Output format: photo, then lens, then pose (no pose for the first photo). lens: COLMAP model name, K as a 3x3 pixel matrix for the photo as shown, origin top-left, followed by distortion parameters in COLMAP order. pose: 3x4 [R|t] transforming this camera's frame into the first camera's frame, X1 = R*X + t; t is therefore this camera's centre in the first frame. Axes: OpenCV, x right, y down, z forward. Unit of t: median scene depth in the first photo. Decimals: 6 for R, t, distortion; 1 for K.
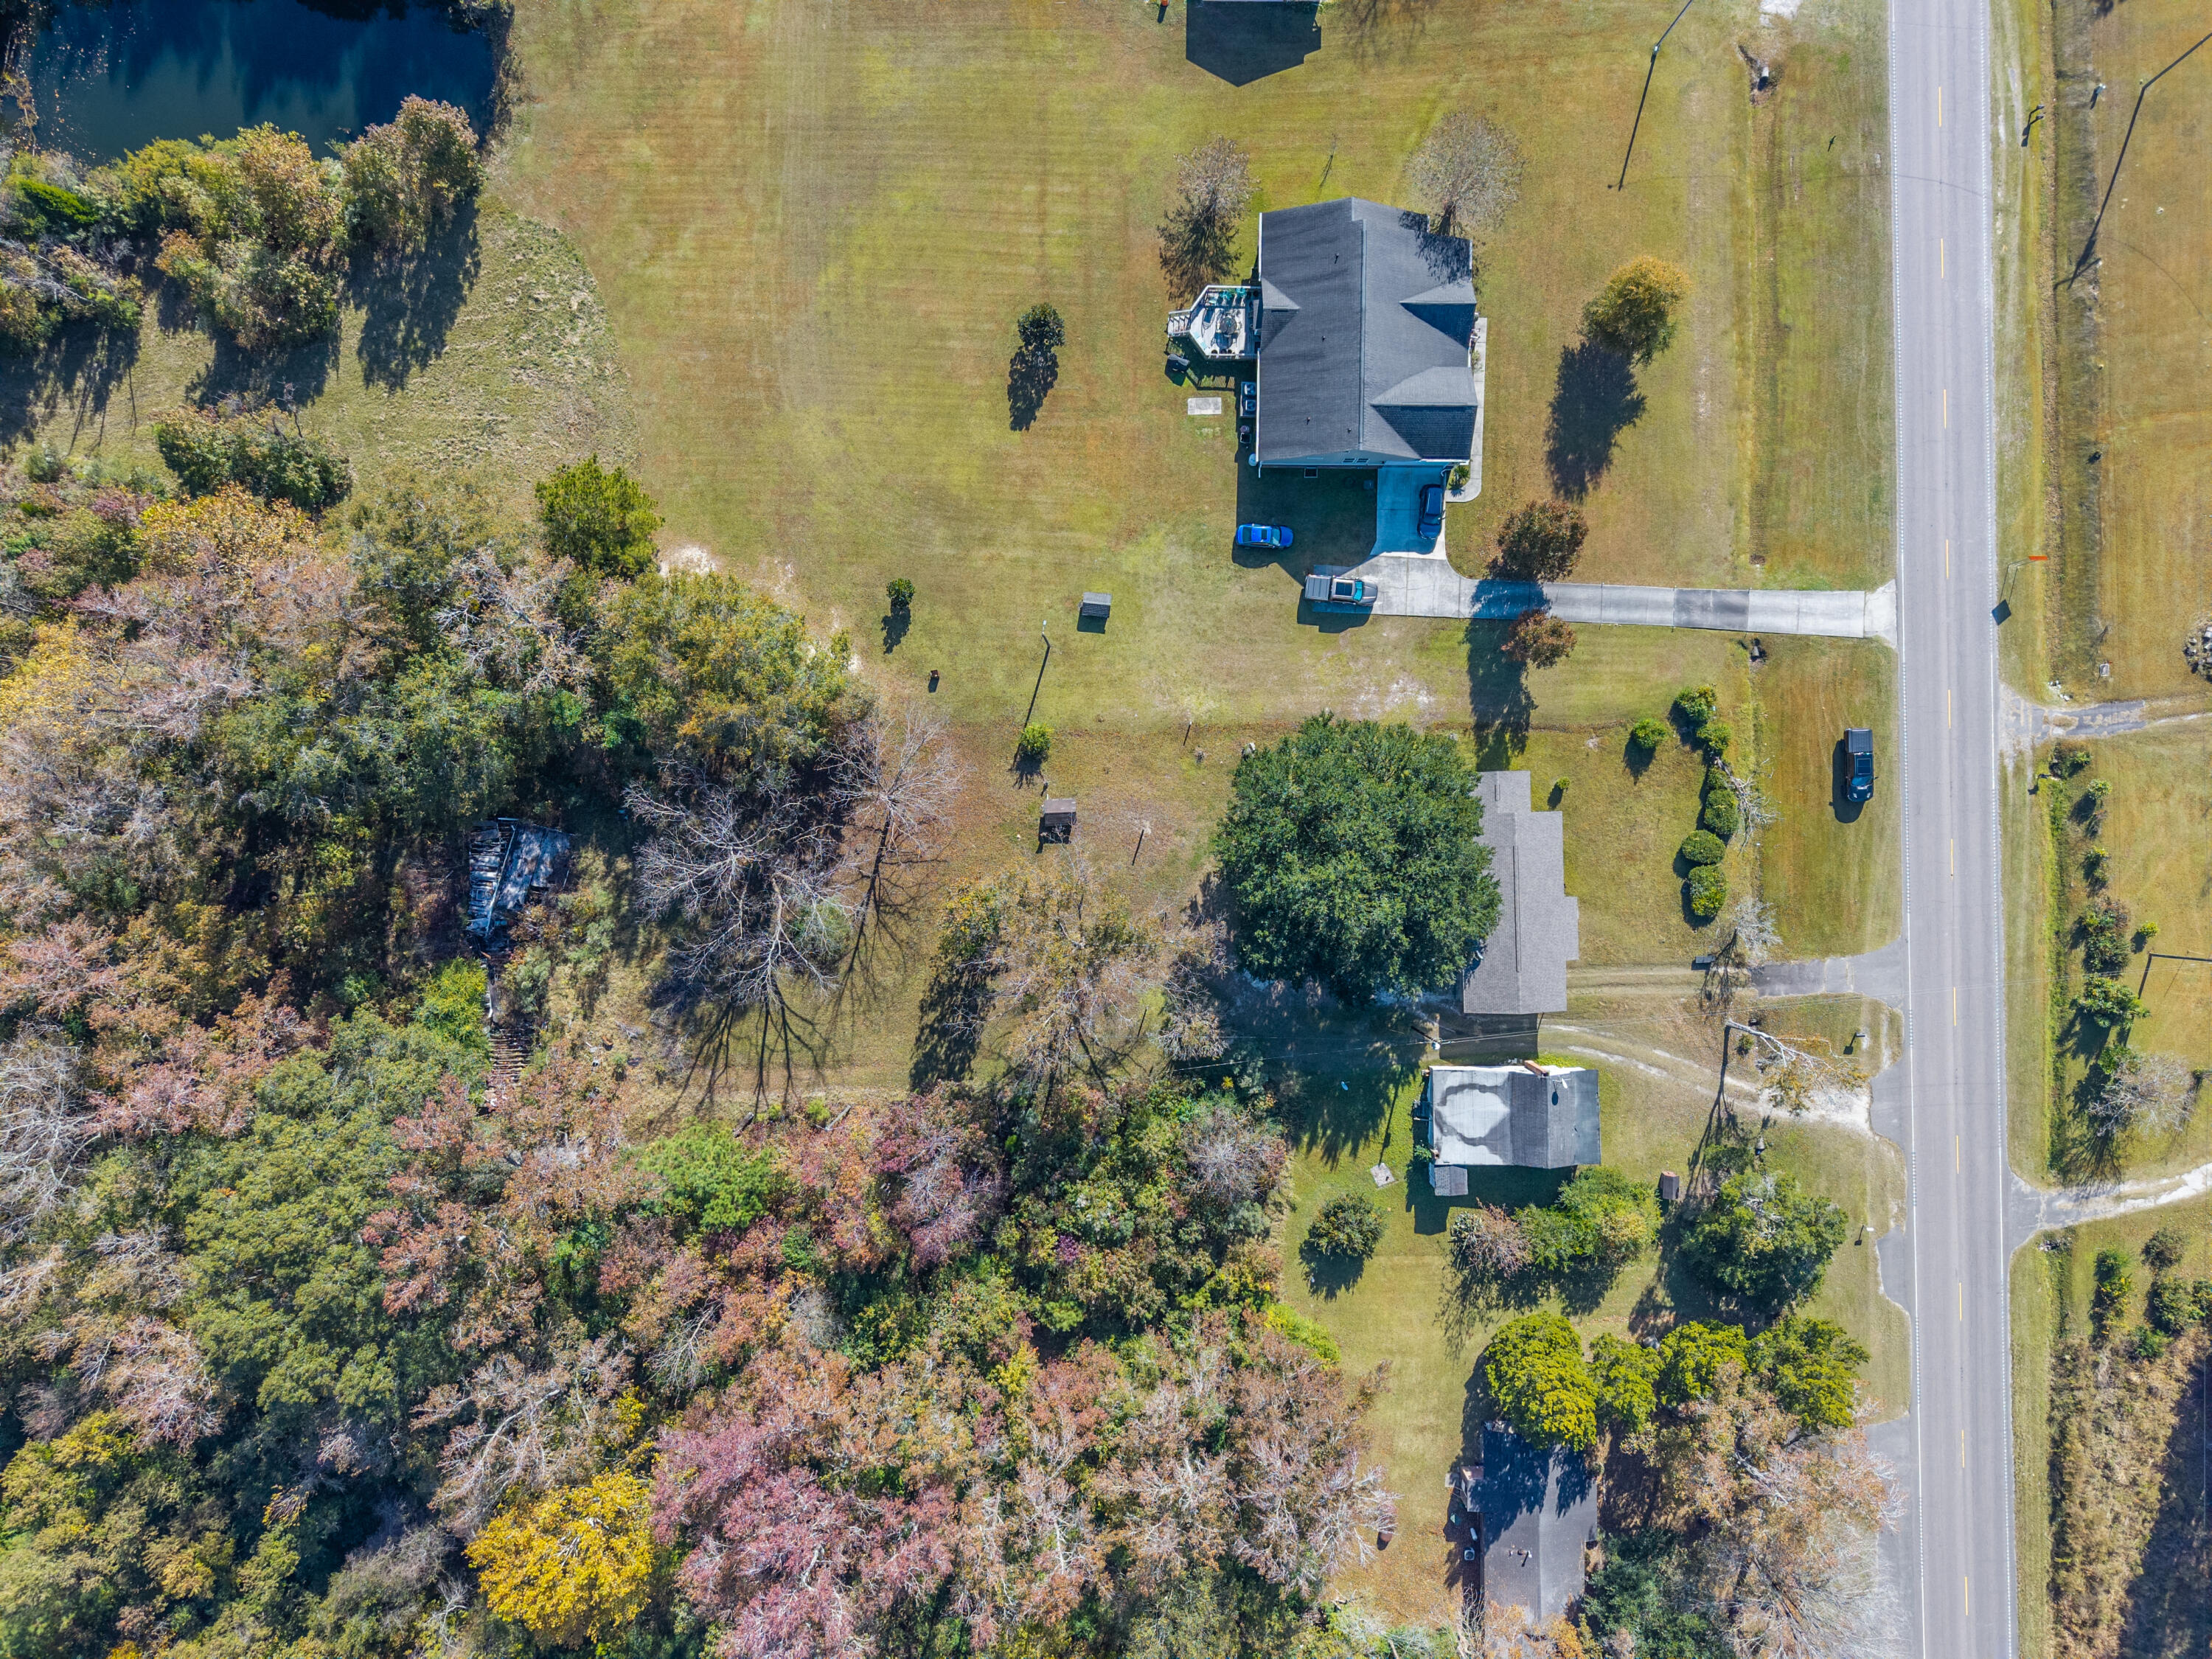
lens RADIAL K [[1483.9, 0, 1103.3], [0, 1483.9, 817.5], [0, 0, 1]] dist [0.024047, -0.023742]
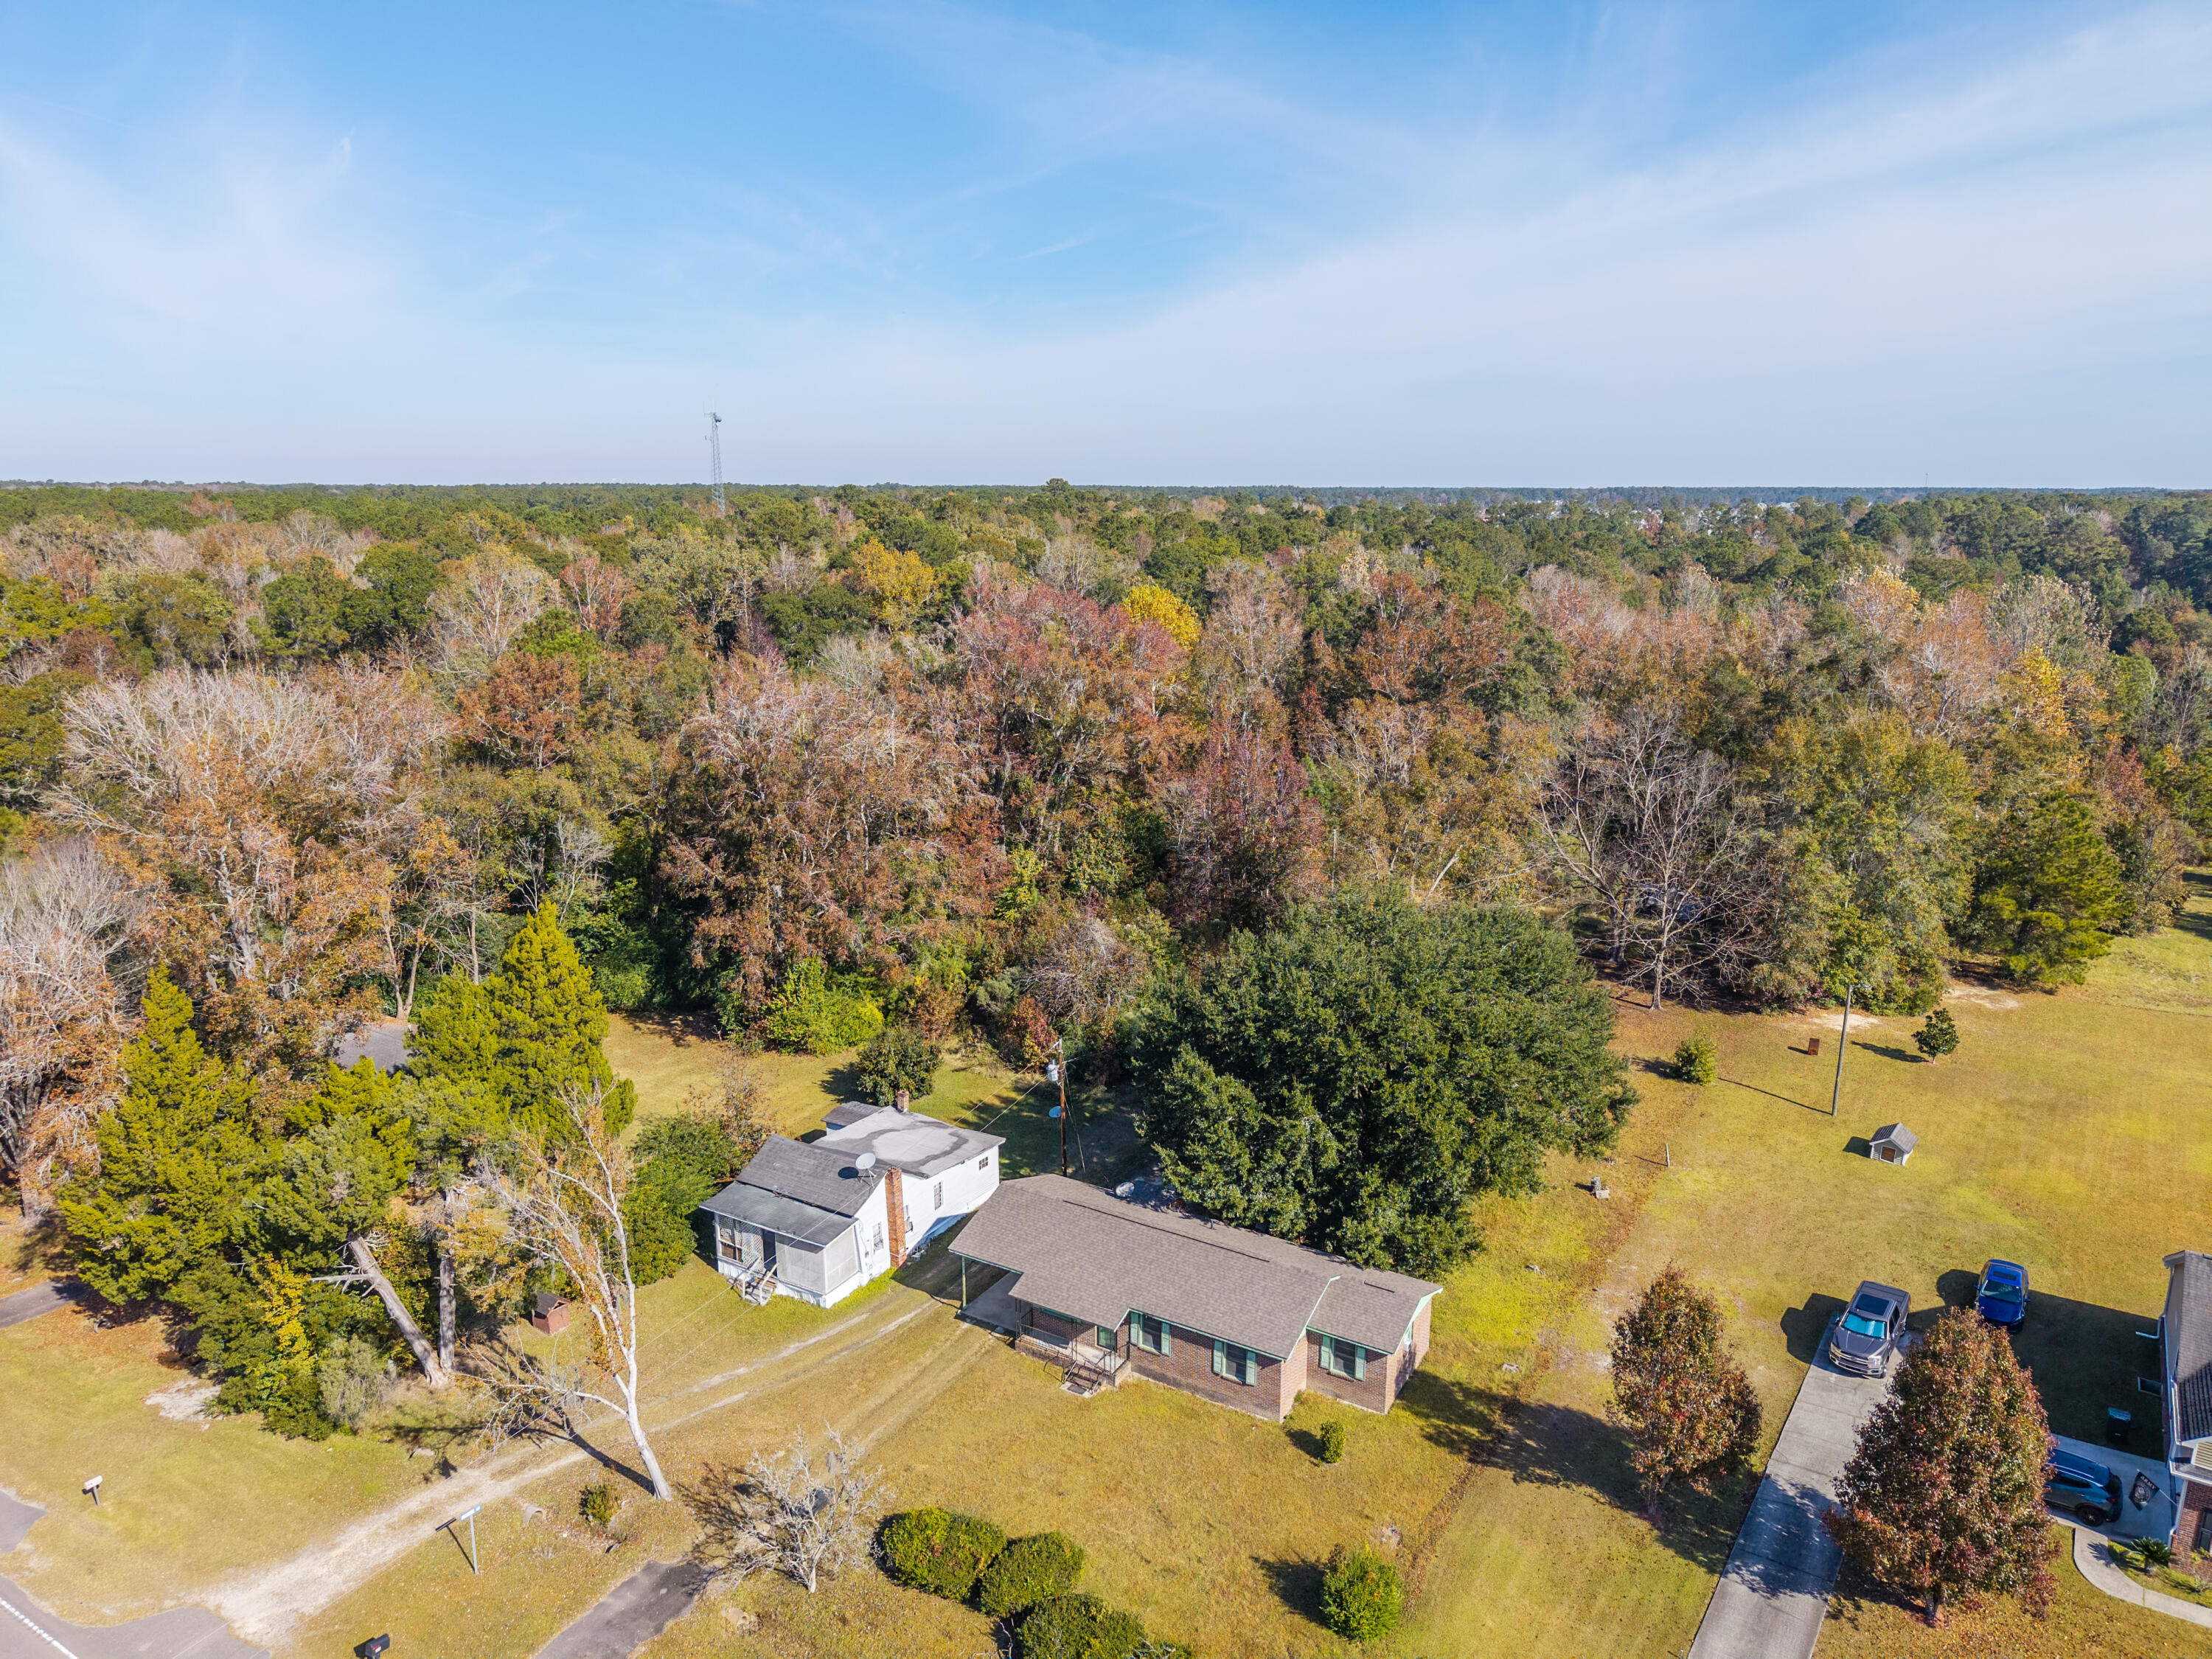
lens RADIAL K [[1483.9, 0, 1113.4], [0, 1483.9, 832.3], [0, 0, 1]] dist [0.024047, -0.023742]
pose [[-0.537266, 0.186863, -0.822452, 0.681421], [-0.843328, -0.132849, 0.520720, -0.177547], [-0.011959, 0.973362, 0.228962, 0.716921]]
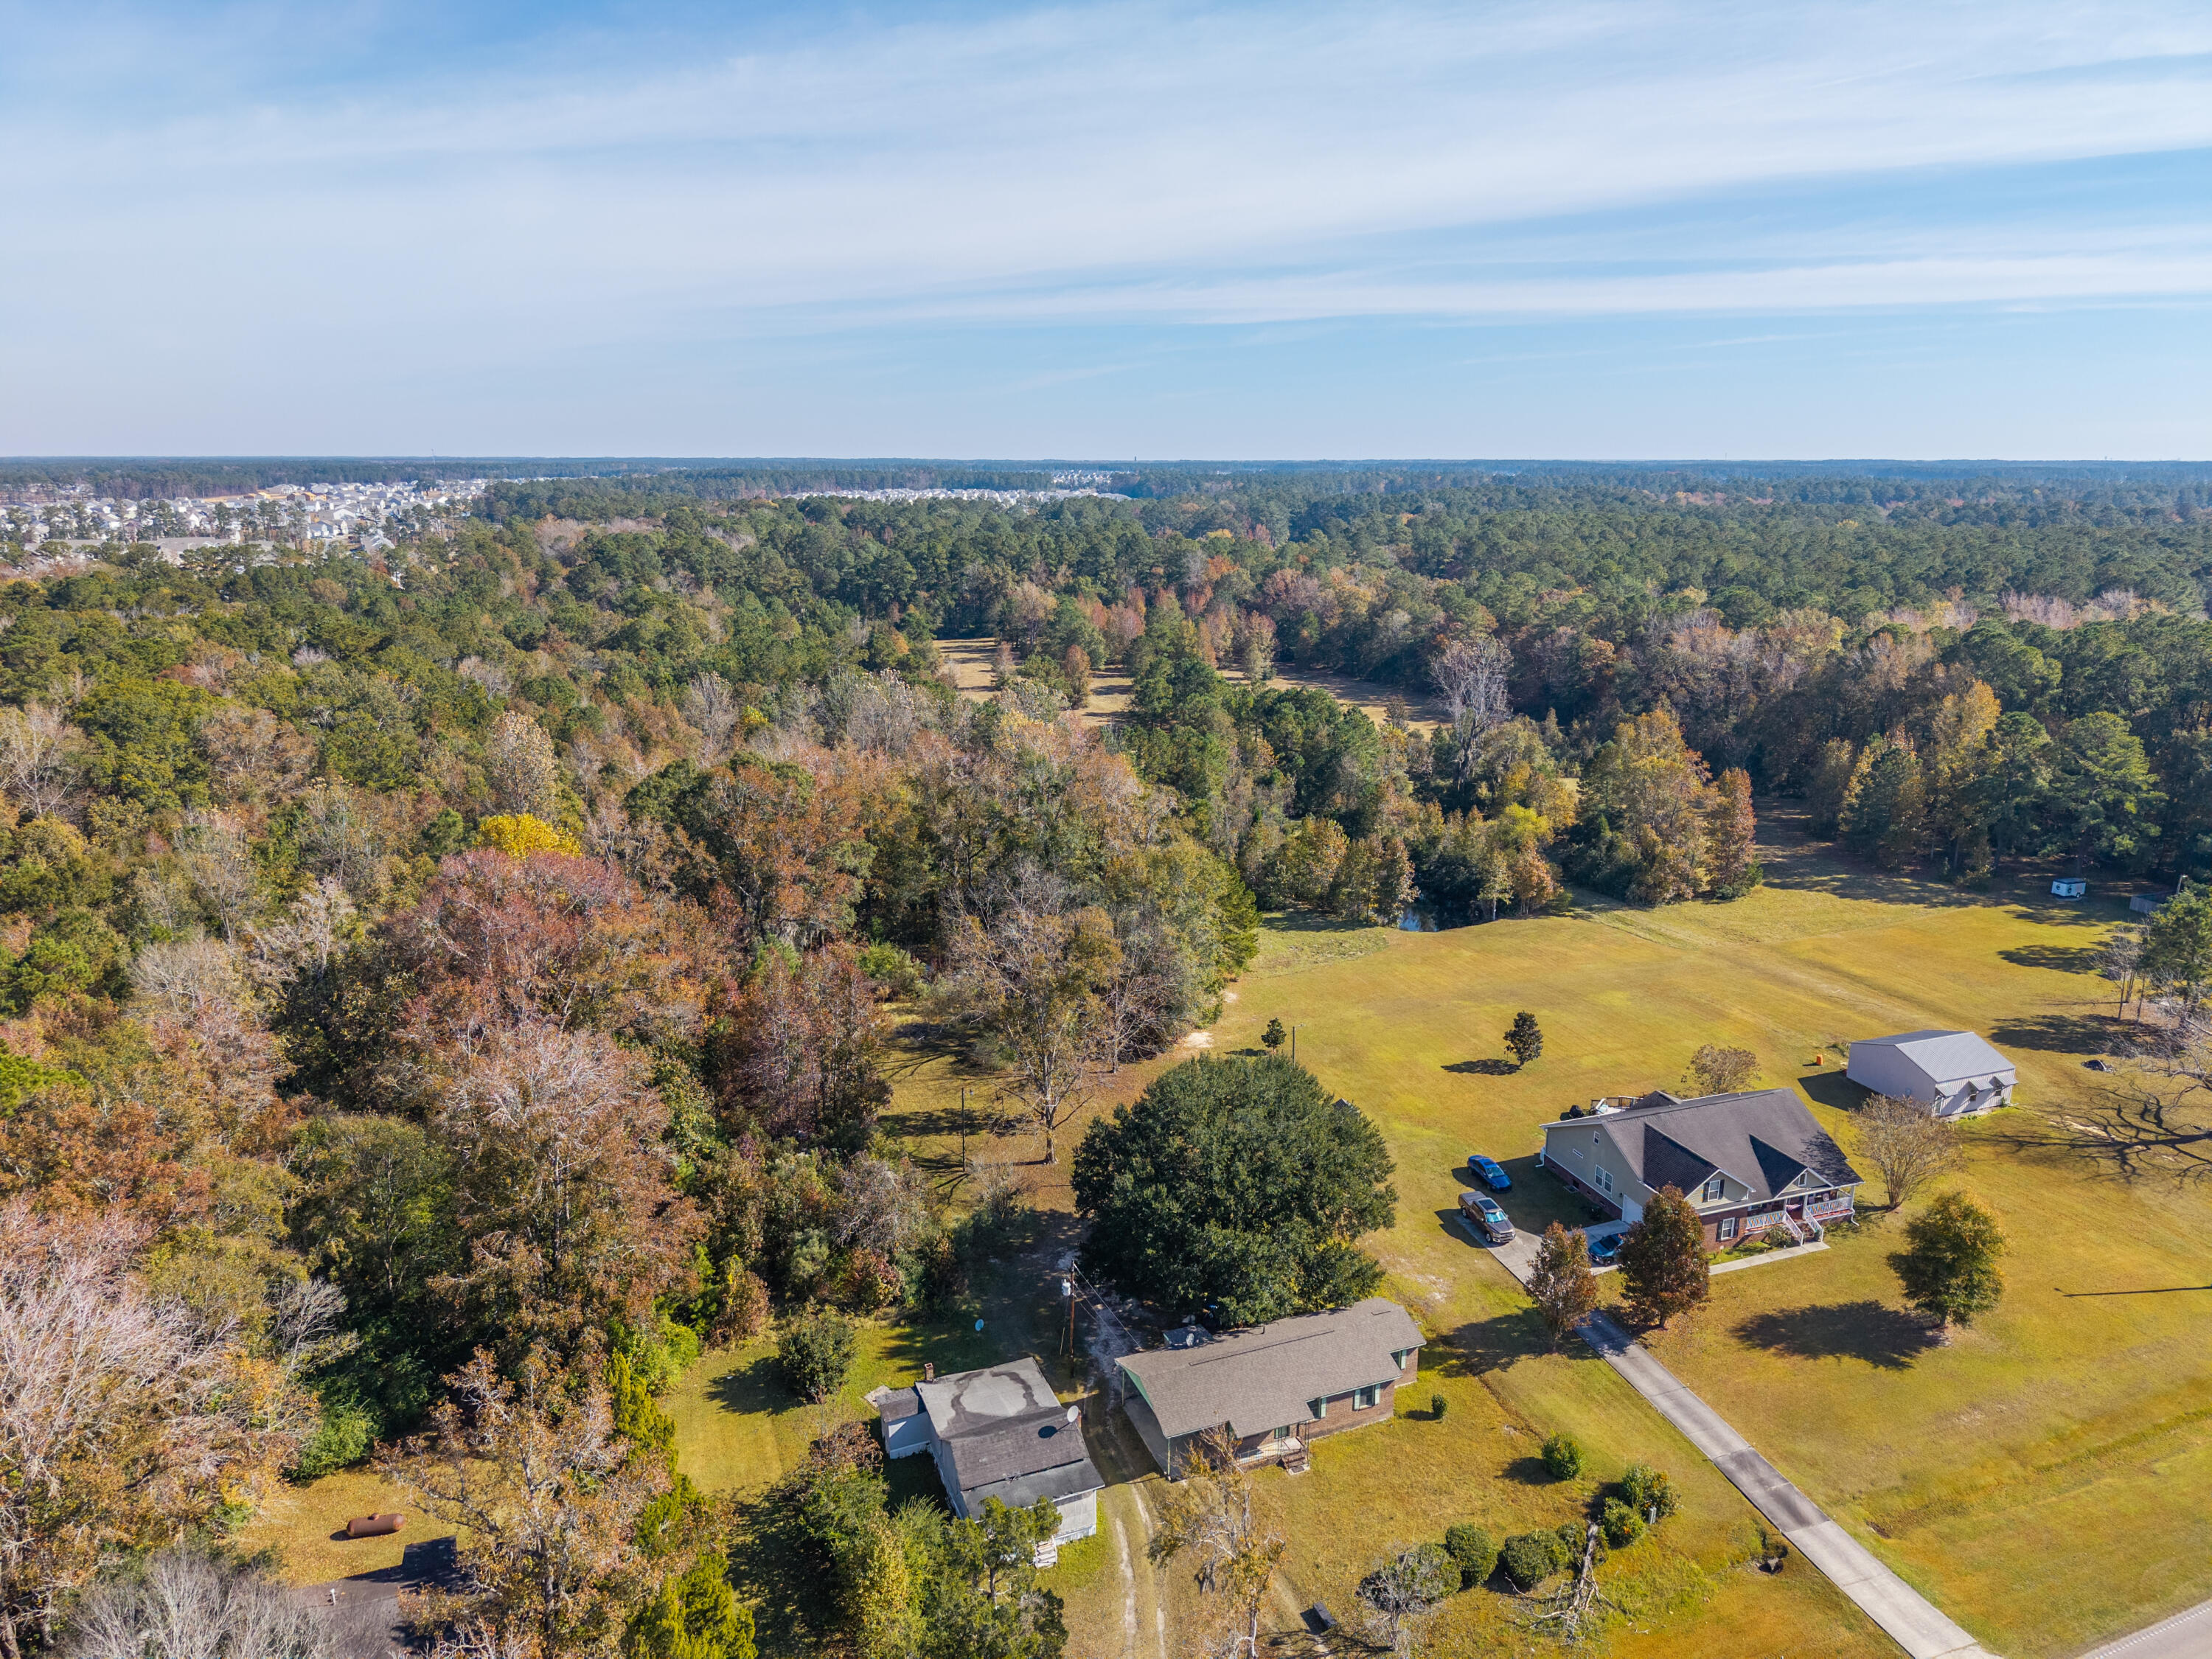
lens RADIAL K [[1483.9, 0, 1120.1], [0, 1483.9, 834.6], [0, 0, 1]] dist [0.024047, -0.023742]
pose [[0.353520, 0.229878, -0.906741, 0.875648], [-0.935372, 0.076348, -0.345327, 0.371404], [-0.010156, 0.970220, 0.242012, 0.532806]]
